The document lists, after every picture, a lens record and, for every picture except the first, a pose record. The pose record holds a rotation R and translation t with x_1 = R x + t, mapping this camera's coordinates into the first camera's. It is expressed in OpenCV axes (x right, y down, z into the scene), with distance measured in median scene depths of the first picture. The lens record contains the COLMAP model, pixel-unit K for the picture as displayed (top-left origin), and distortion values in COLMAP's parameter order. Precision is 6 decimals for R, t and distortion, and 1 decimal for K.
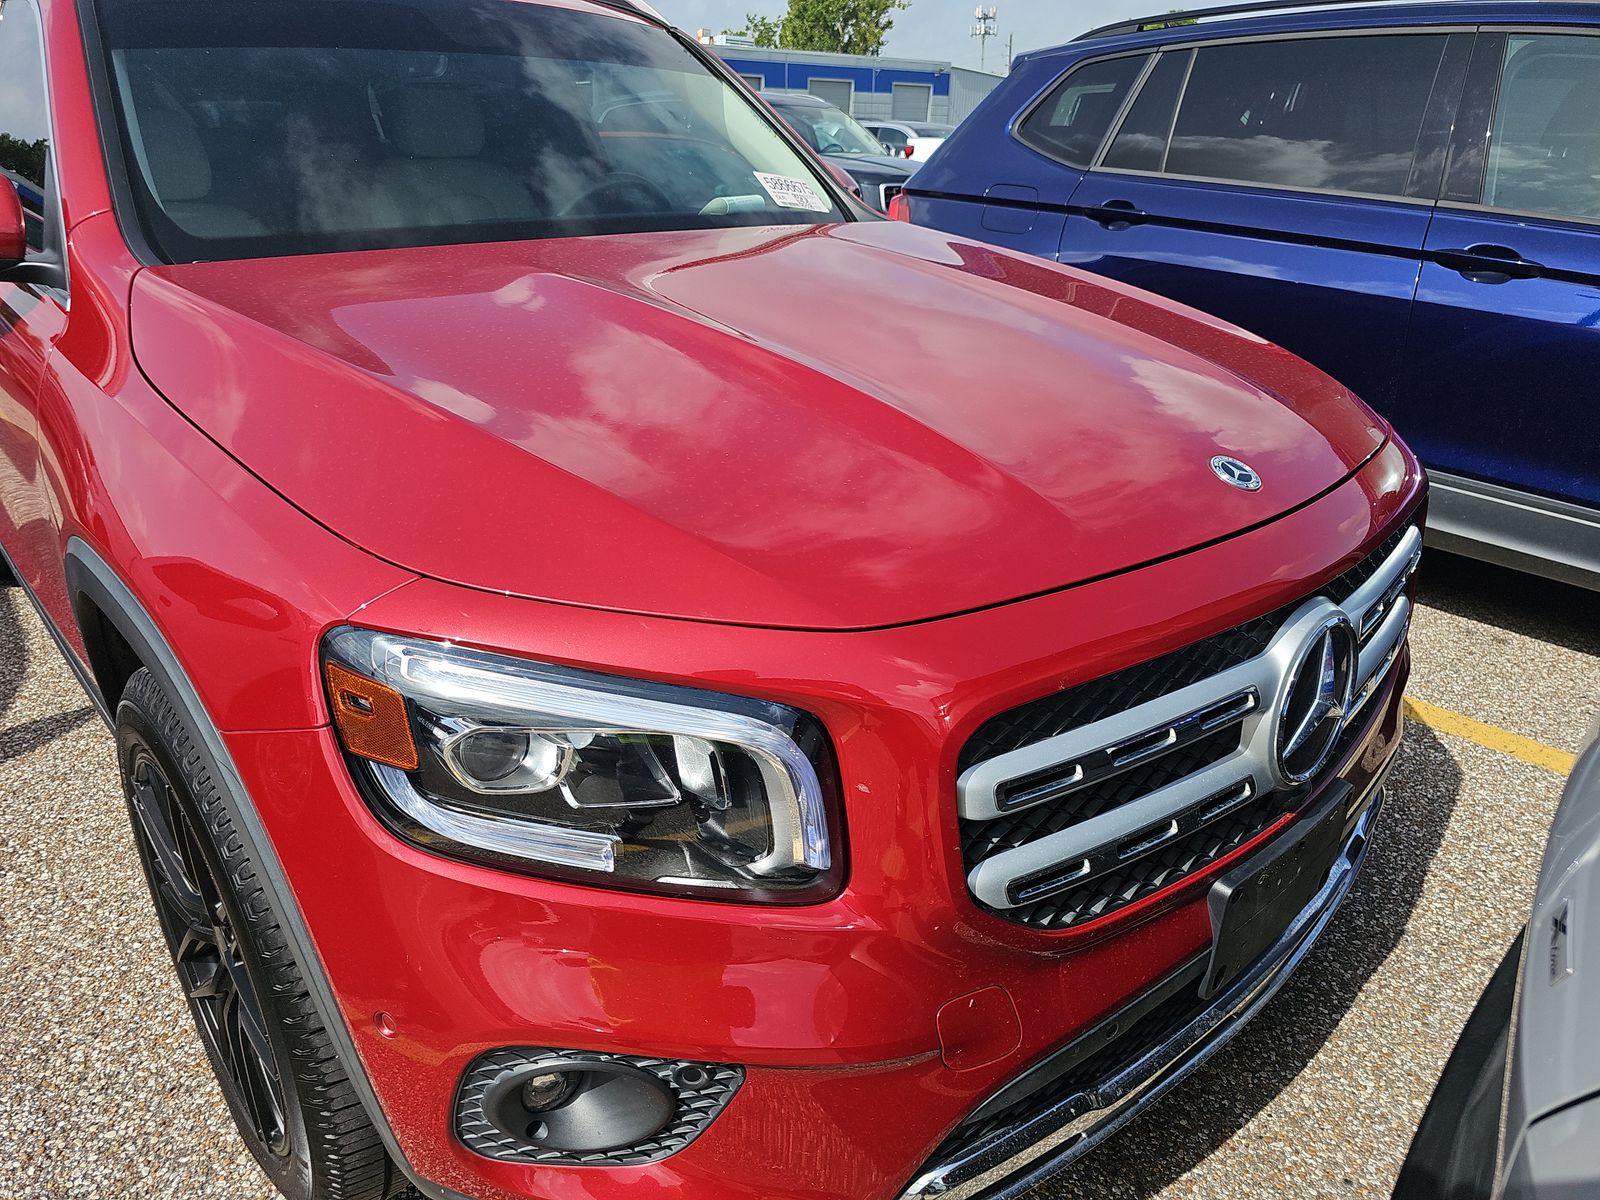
lens RADIAL K [[1044.6, 0, 805.9], [0, 1044.6, 599.6], [0, 0, 1]] dist [0.035393, -0.046397]
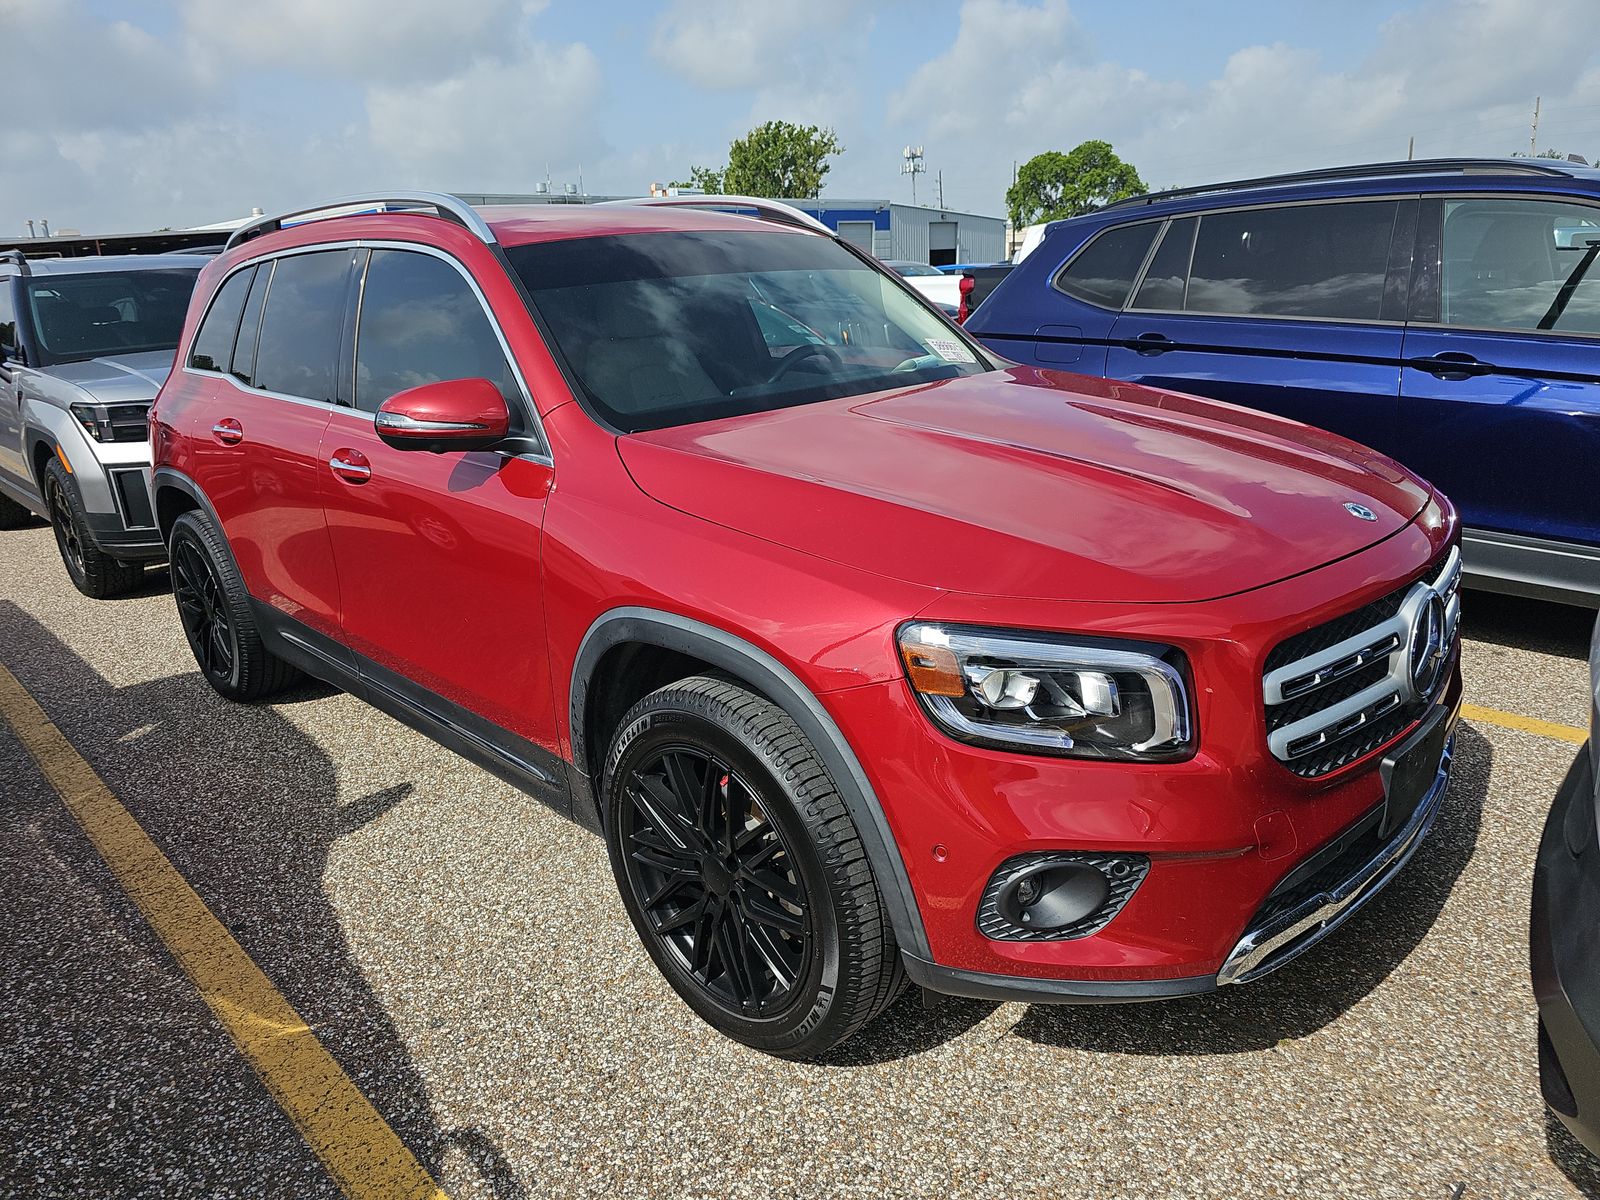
lens RADIAL K [[1044.6, 0, 805.9], [0, 1044.6, 599.6], [0, 0, 1]] dist [0.035393, -0.046397]
pose [[0.996897, -0.071082, 0.033815, -0.388135], [0.074391, 0.991194, -0.109548, 0.097462], [-0.025731, 0.111724, 0.993406, -0.448712]]
